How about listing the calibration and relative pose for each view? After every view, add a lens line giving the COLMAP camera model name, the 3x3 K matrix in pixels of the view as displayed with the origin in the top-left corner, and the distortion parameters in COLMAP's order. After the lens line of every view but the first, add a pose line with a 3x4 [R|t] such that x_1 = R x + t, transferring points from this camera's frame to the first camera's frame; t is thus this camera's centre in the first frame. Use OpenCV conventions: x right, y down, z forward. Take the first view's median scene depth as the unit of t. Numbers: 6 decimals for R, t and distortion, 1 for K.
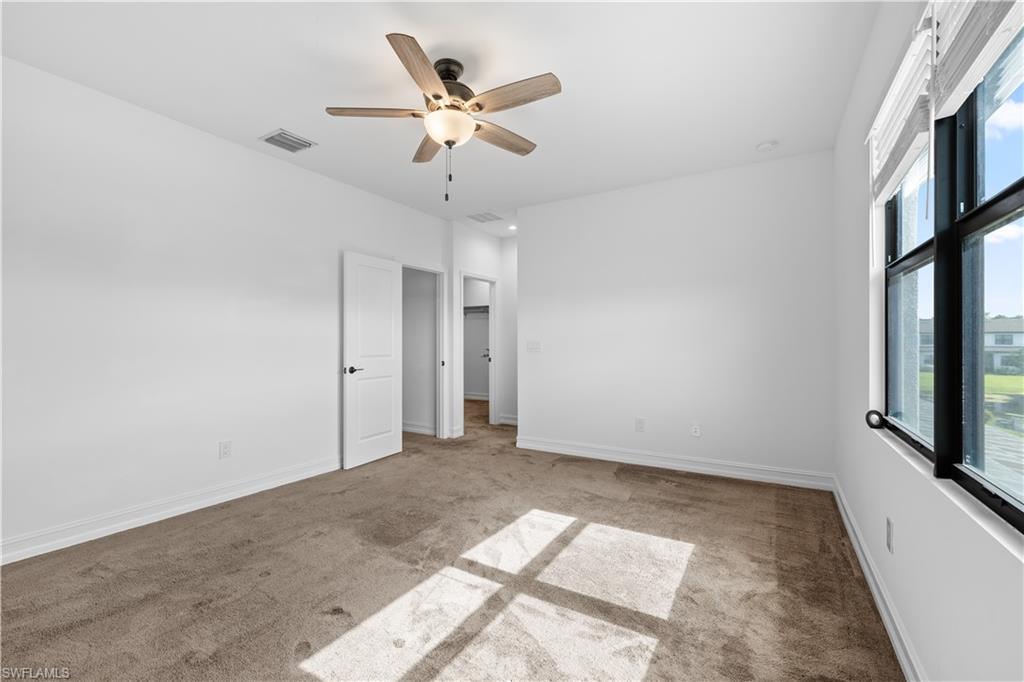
lens RADIAL K [[422.0, 0, 505.6], [0, 422.0, 338.1], [0, 0, 1]] dist [-0.003833, -0.001025]
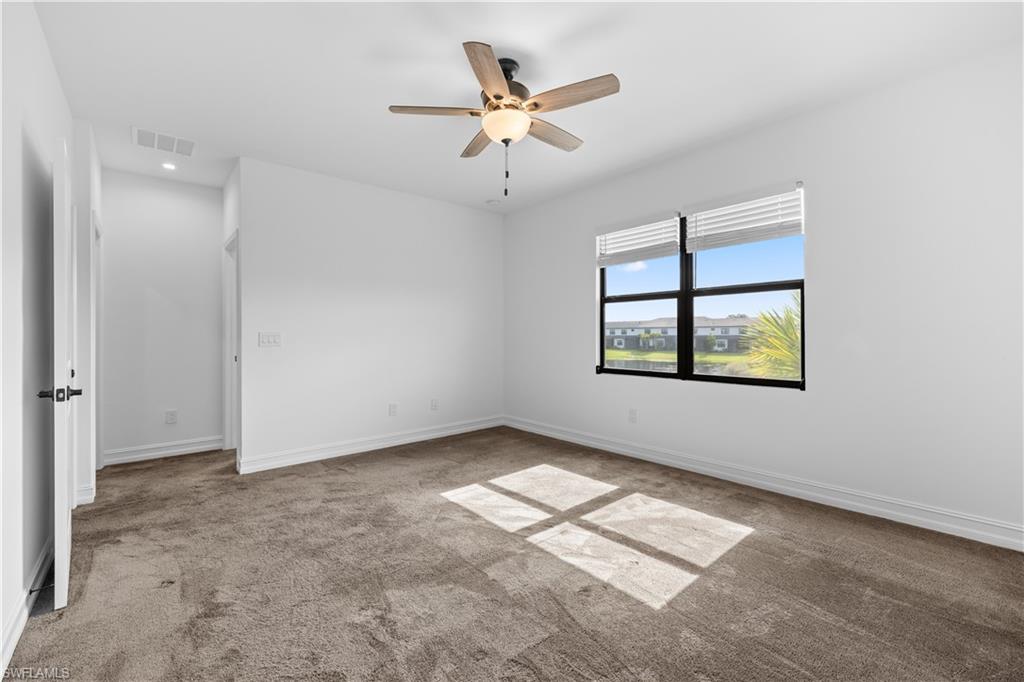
lens RADIAL K [[422.0, 0, 512.1], [0, 422.0, 340.6], [0, 0, 1]] dist [-0.003833, -0.001025]
pose [[0.320143, -0.012879, 0.947282, -0.990770], [-0.007308, 0.999844, 0.016064, 0.013979], [-0.947341, -0.012065, 0.319999, 0.591194]]
